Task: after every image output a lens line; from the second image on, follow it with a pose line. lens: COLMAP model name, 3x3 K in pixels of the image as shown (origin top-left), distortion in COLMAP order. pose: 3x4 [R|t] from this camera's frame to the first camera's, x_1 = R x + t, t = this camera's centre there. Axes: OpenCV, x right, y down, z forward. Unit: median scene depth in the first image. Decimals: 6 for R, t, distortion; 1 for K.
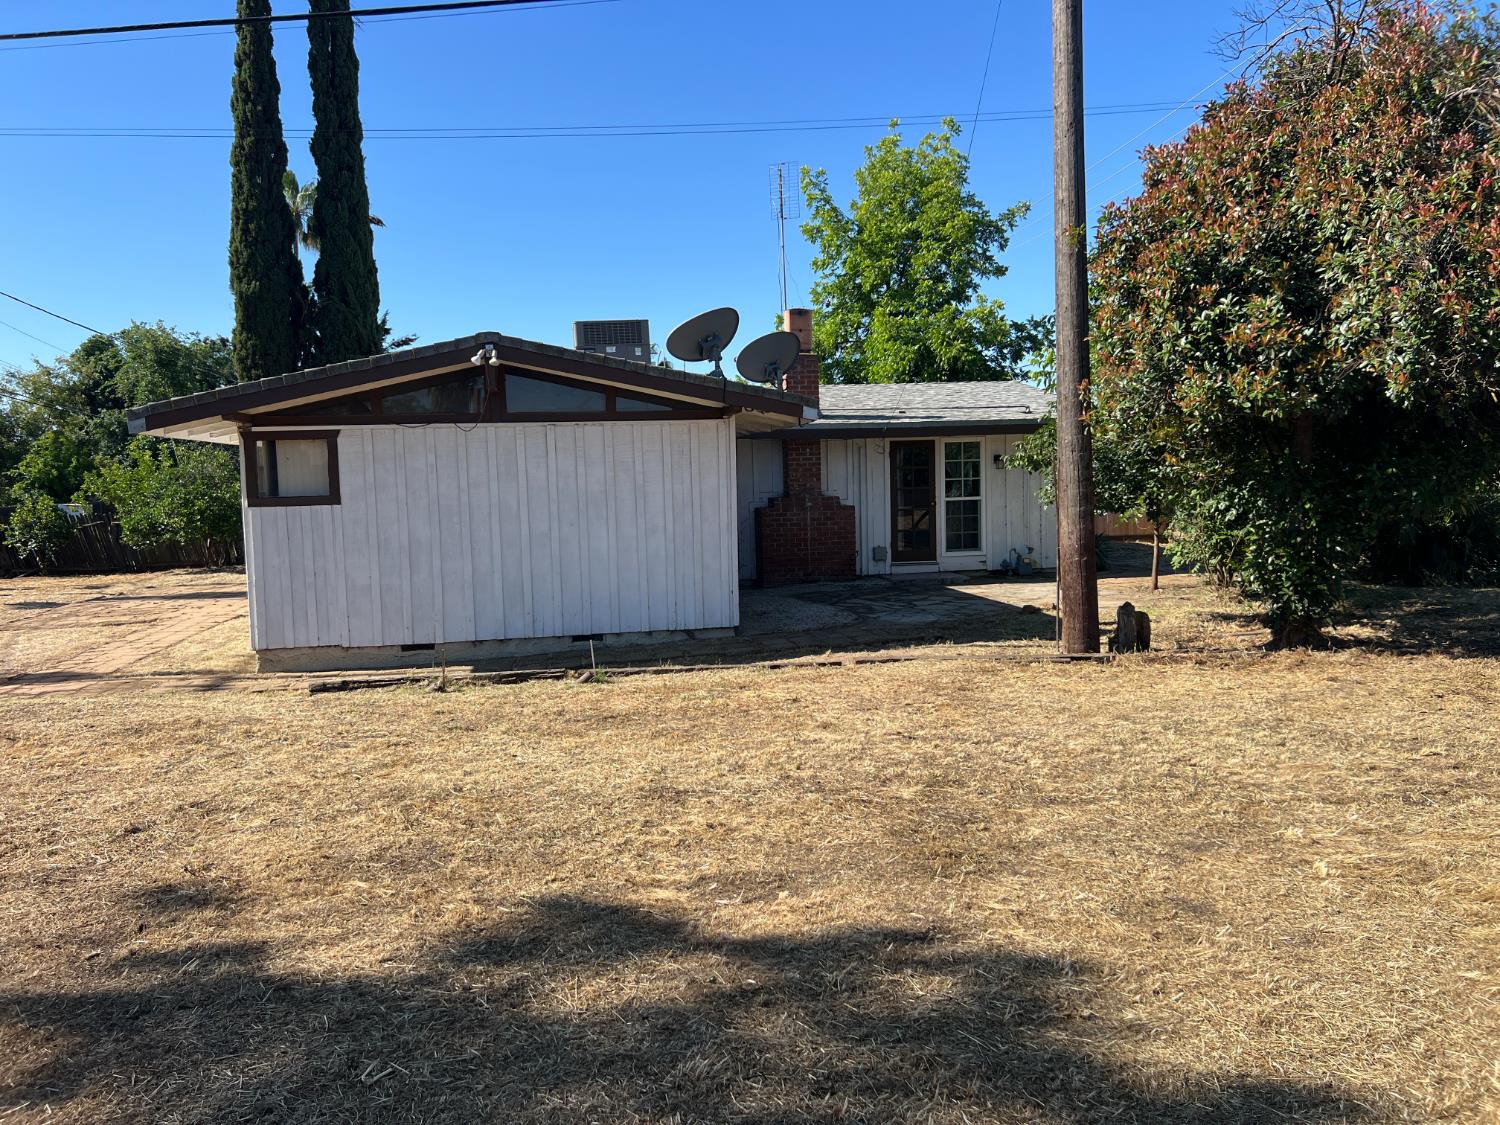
lens RADIAL K [[1138.5, 0, 750.0], [0, 1138.5, 562.5], [0, 0, 1]] dist [0.085036, -0.114718]
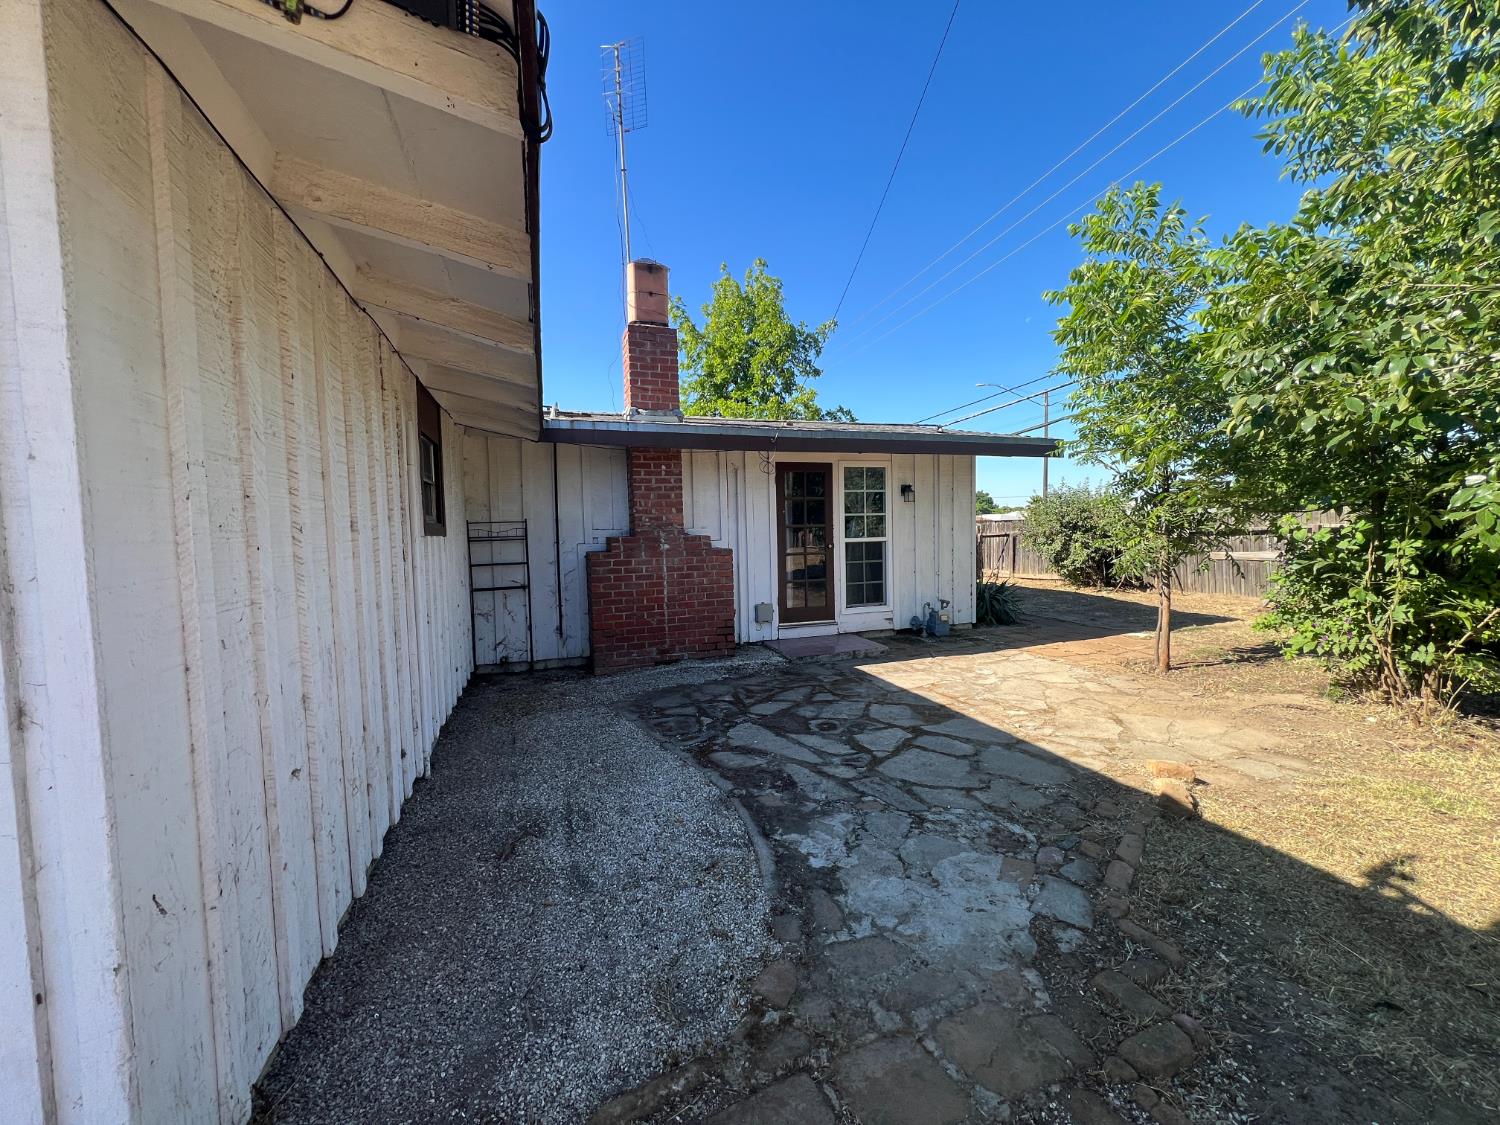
lens RADIAL K [[599.0, 0, 750.0], [0, 599.0, 562.5], [0, 0, 1]] dist [-0.002254, 0.000556]
pose [[0.985315, -0.006011, 0.170639, 0.038794], [0.009967, 0.999701, -0.022335, -0.032030], [-0.170454, 0.023708, 0.985080, 0.615326]]
